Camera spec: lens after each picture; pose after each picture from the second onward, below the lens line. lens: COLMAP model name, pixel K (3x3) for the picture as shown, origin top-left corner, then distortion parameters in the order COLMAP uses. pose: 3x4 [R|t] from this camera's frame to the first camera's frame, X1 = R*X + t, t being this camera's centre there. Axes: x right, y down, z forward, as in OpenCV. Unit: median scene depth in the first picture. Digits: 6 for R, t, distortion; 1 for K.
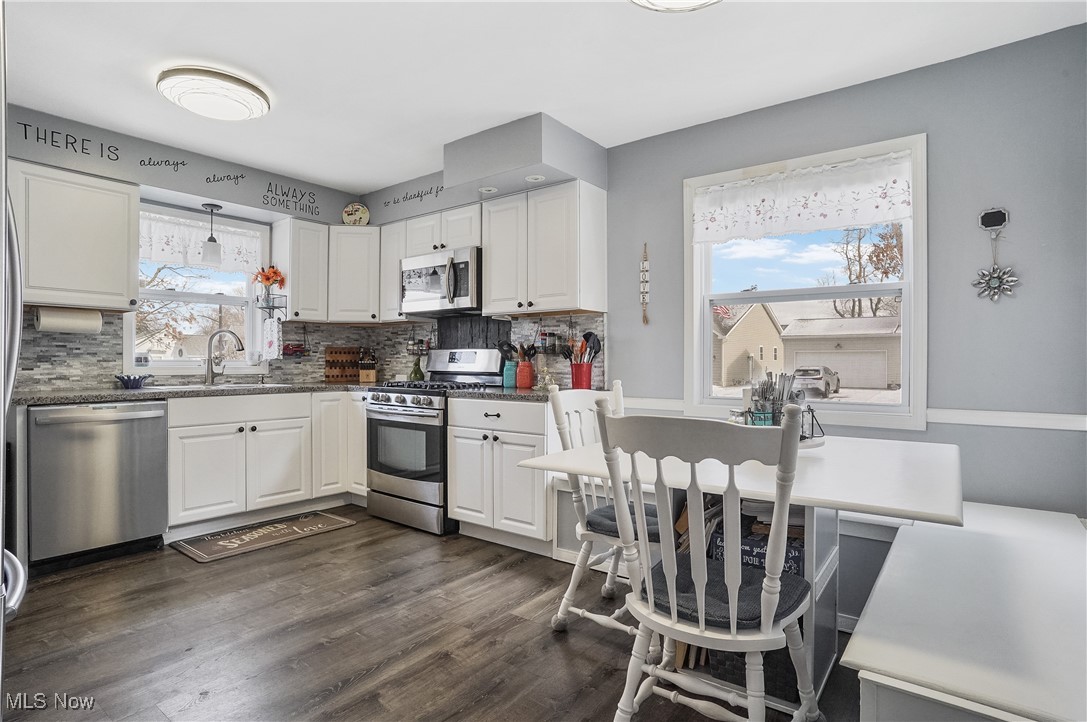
lens RADIAL K [[574.7, 0, 544.6], [0, 574.7, 370.1], [0, 0, 1]] dist [-0.080939, 0.047169]
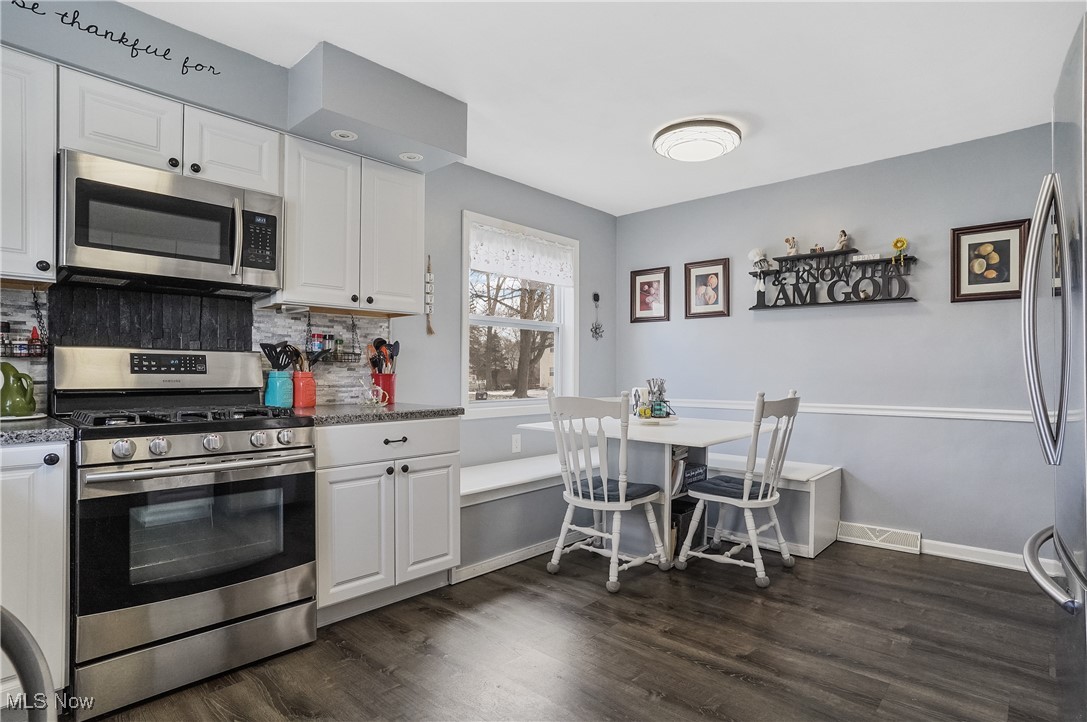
lens RADIAL K [[574.7, 0, 544.6], [0, 574.7, 370.1], [0, 0, 1]] dist [-0.080939, 0.047169]
pose [[0.078431, 0.000626, 0.996919, -0.849917], [0.008900, 0.999960, -0.001328, -0.014549], [-0.996880, 0.008976, 0.078422, 0.736331]]
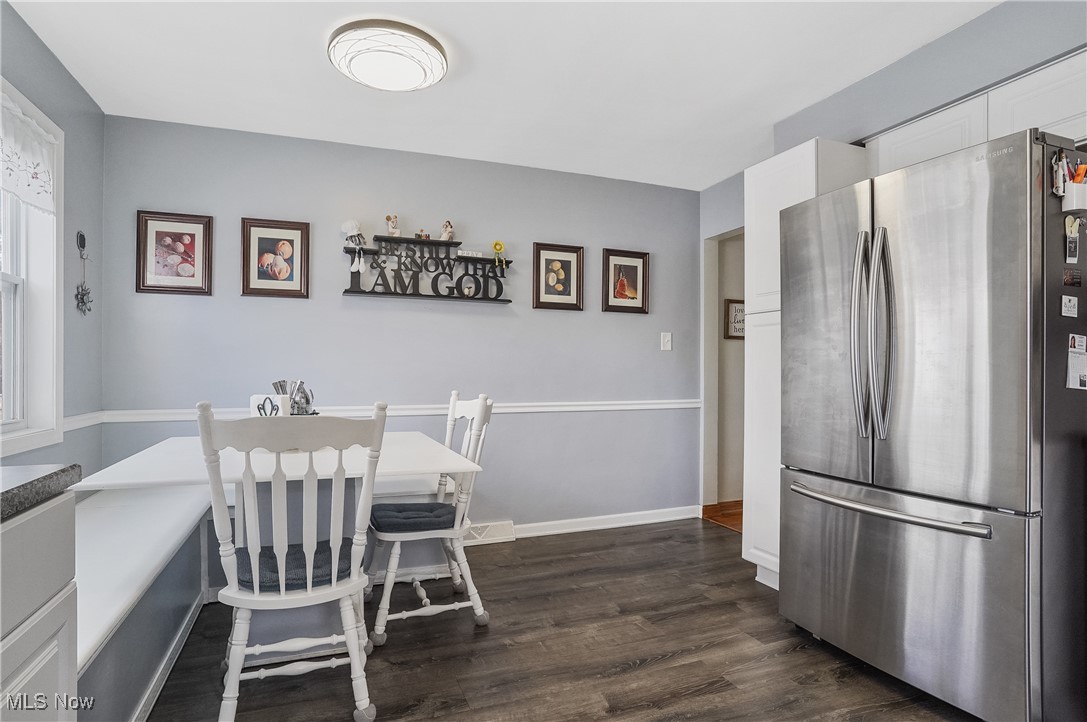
lens RADIAL K [[574.7, 0, 544.6], [0, 574.7, 370.1], [0, 0, 1]] dist [-0.080939, 0.047169]
pose [[-0.860756, -0.004325, 0.509000, -0.396572], [0.000858, 0.999950, 0.009947, -0.017946], [-0.509017, 0.008999, -0.860709, 1.068015]]
